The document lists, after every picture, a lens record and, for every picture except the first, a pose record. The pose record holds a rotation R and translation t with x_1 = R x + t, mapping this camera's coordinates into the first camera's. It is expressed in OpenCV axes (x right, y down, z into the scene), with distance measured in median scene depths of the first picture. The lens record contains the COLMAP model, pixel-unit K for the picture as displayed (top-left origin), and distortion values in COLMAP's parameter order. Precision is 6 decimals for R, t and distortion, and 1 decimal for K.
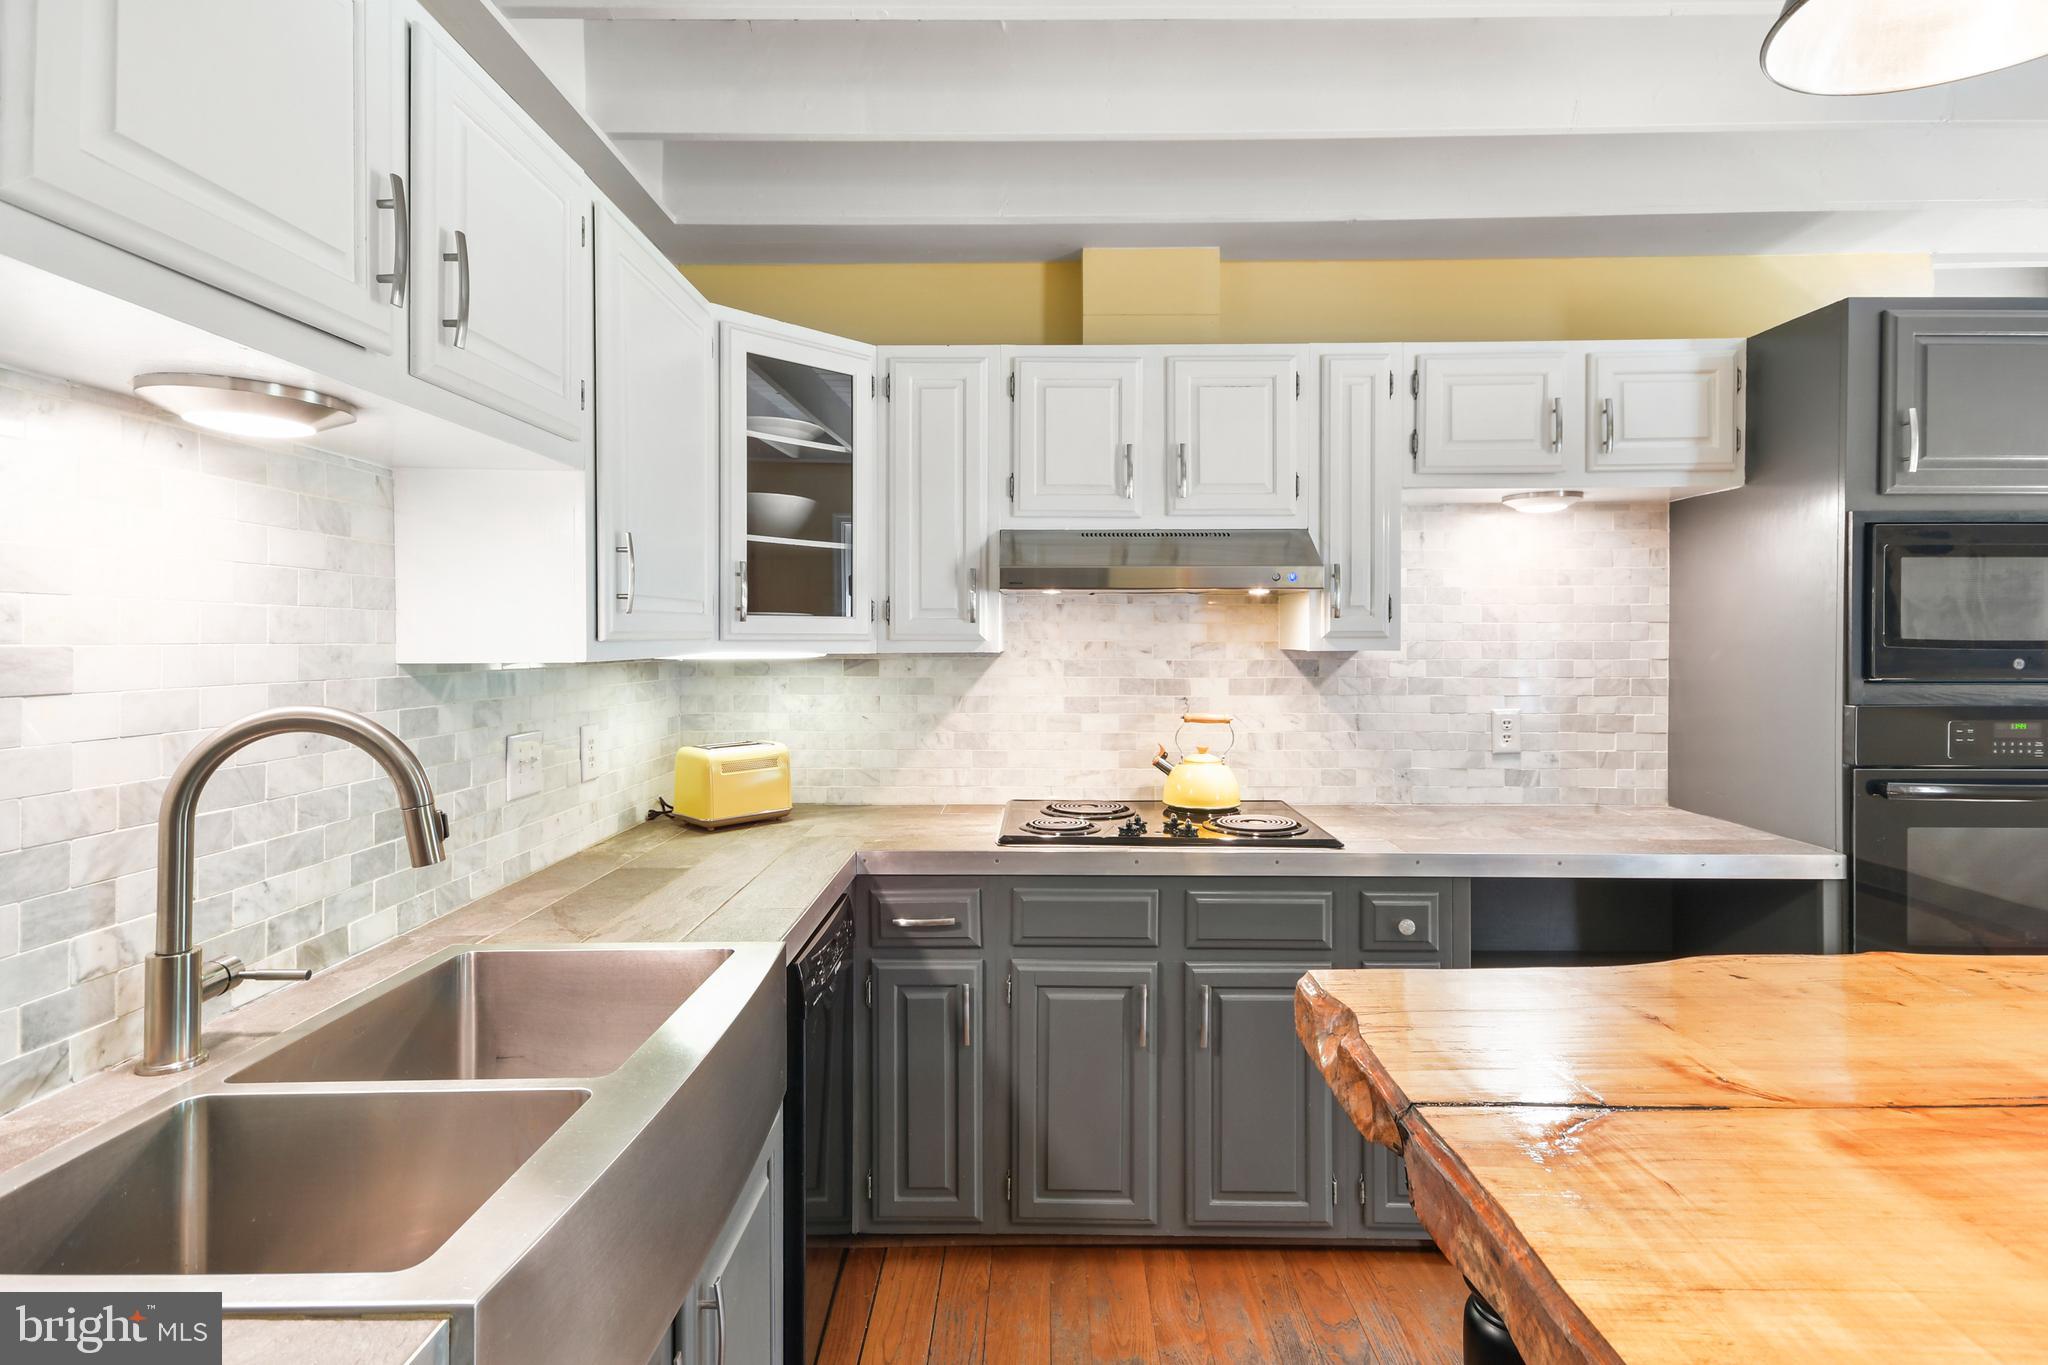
lens RADIAL K [[967.7, 0, 1042.6], [0, 967.7, 642.7], [0, 0, 1]] dist [0.014971, 0.001084]
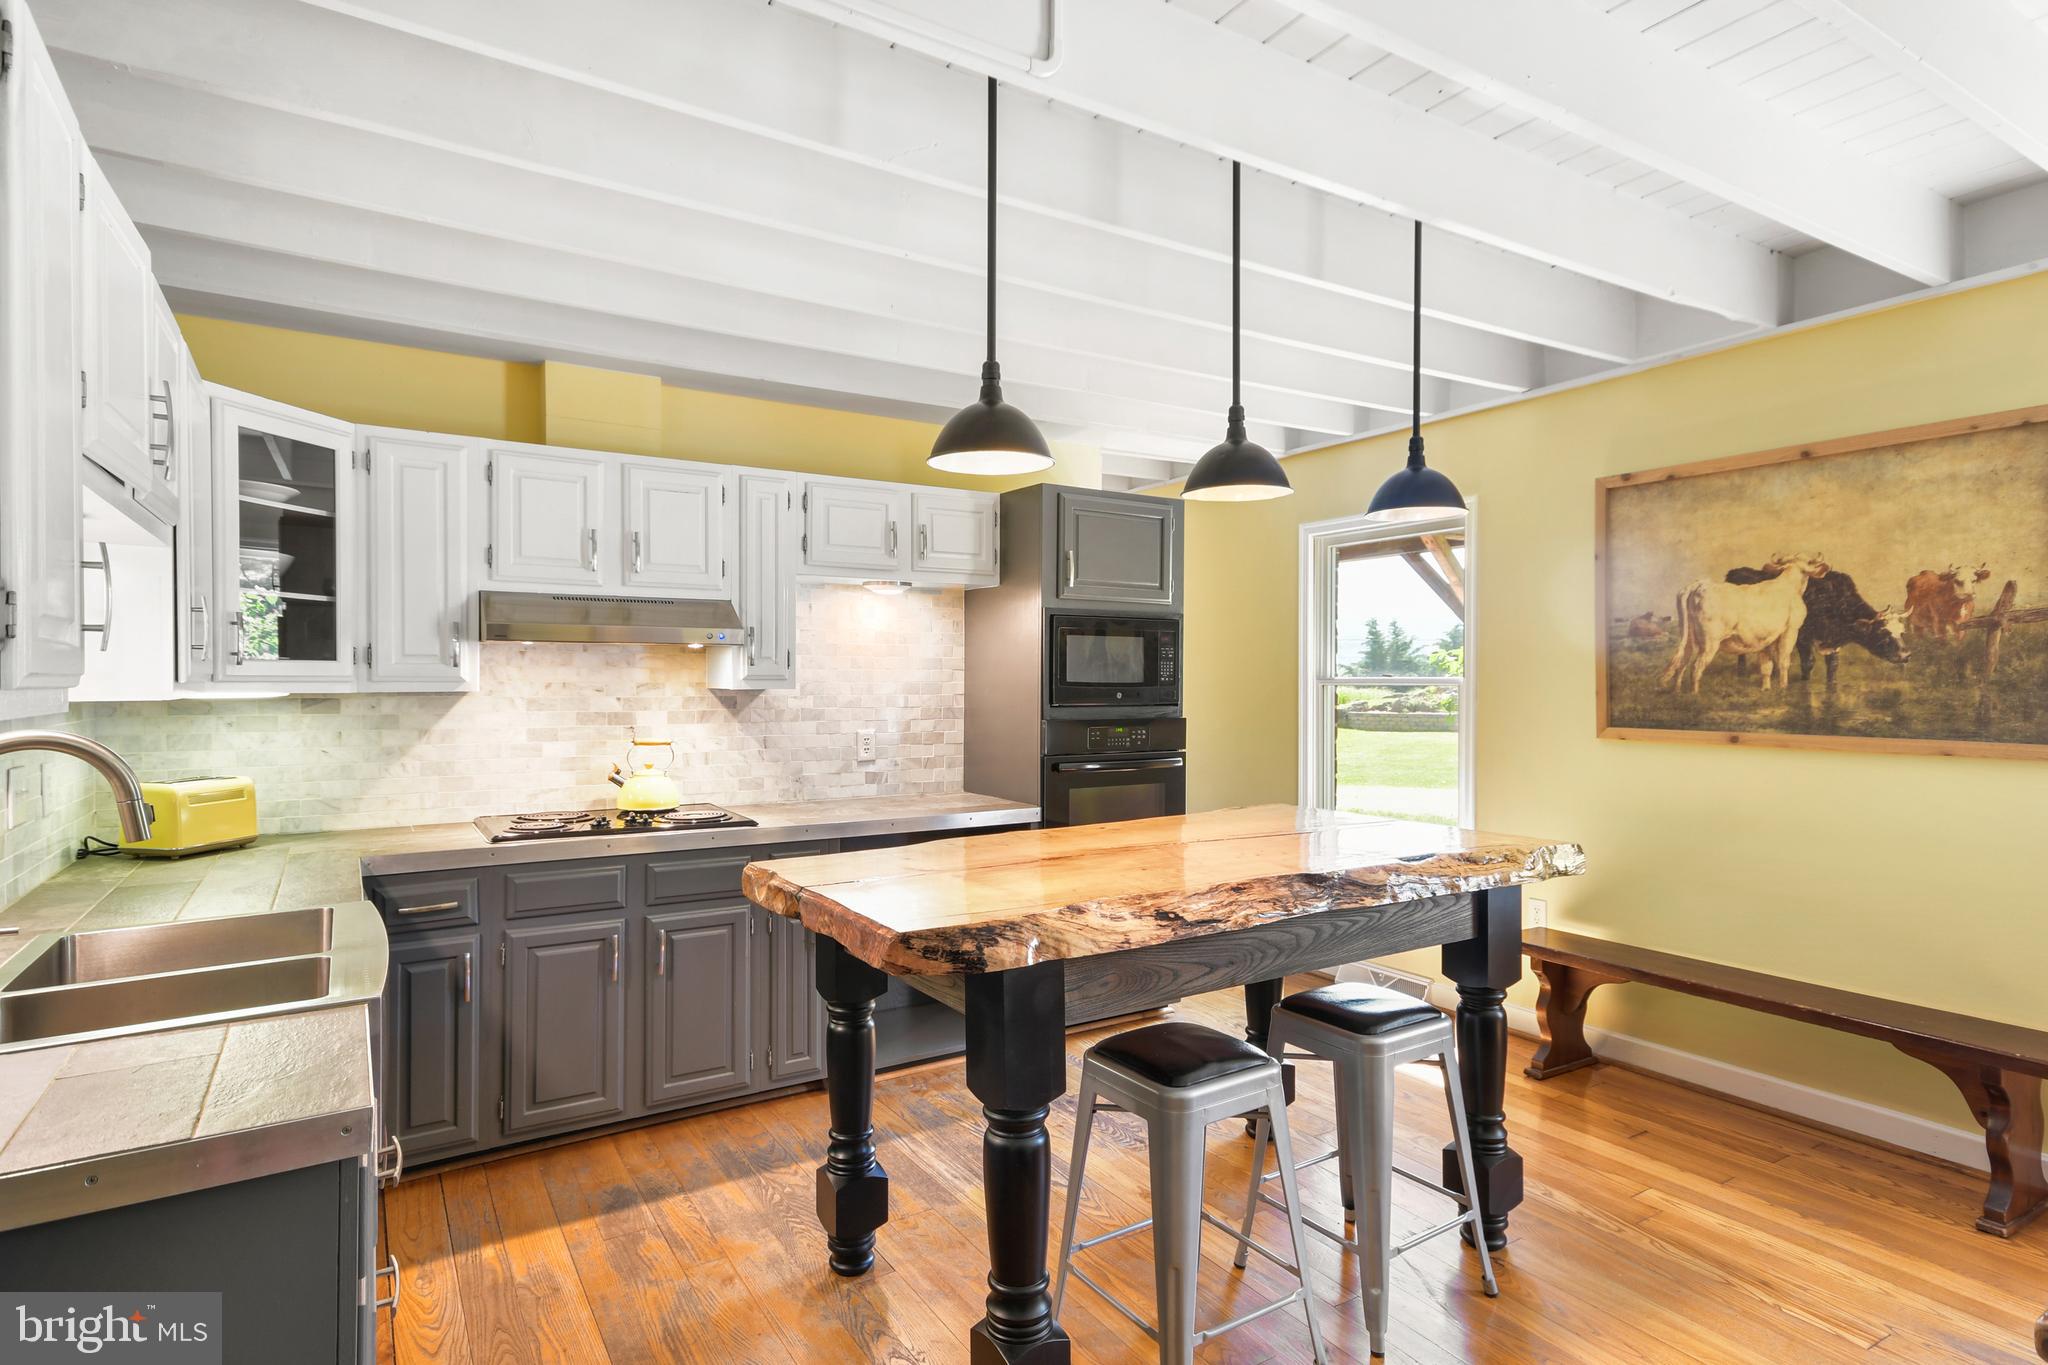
lens RADIAL K [[1034.0, 0, 1000.9], [0, 1034.0, 695.6], [0, 0, 1]] dist [0.023930, 0.007340]
pose [[0.851514, -0.006232, 0.524294, -0.171766], [-0.001151, 0.999905, 0.013755, -0.003525], [-0.524330, -0.012316, 0.851426, -0.453485]]
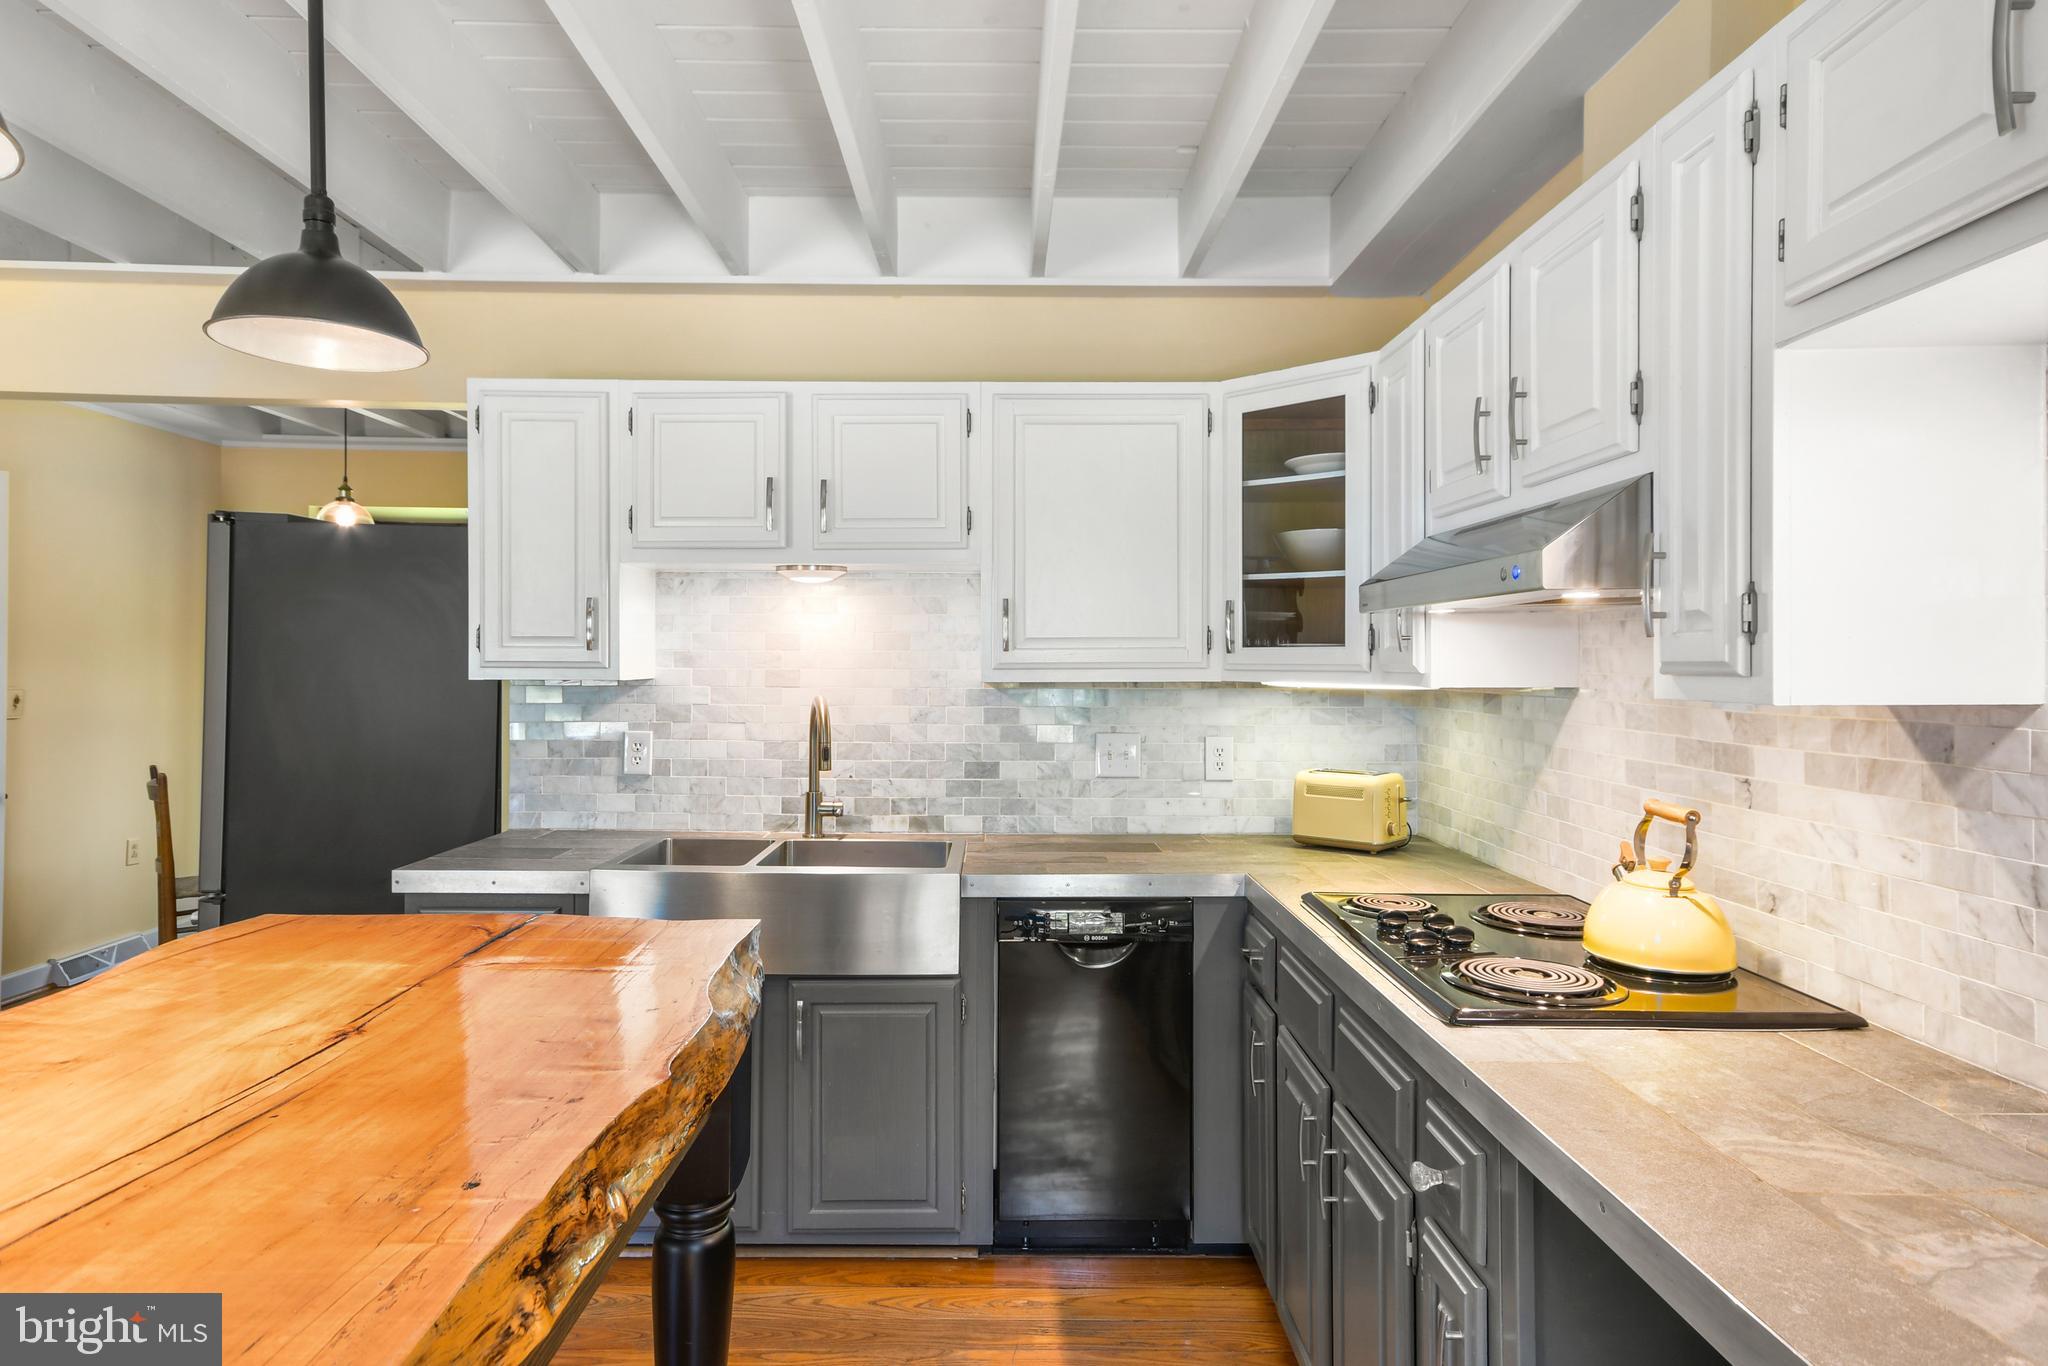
lens RADIAL K [[1159.9, 0, 1022.6], [0, 1159.9, 637.7], [0, 0, 1]] dist [0.005680, 0.000096]
pose [[0.015484, -0.018825, -0.999703, 0.918370], [-0.005816, 0.999804, -0.018917, -0.011155], [0.999863, 0.006107, 0.015372, 0.649196]]
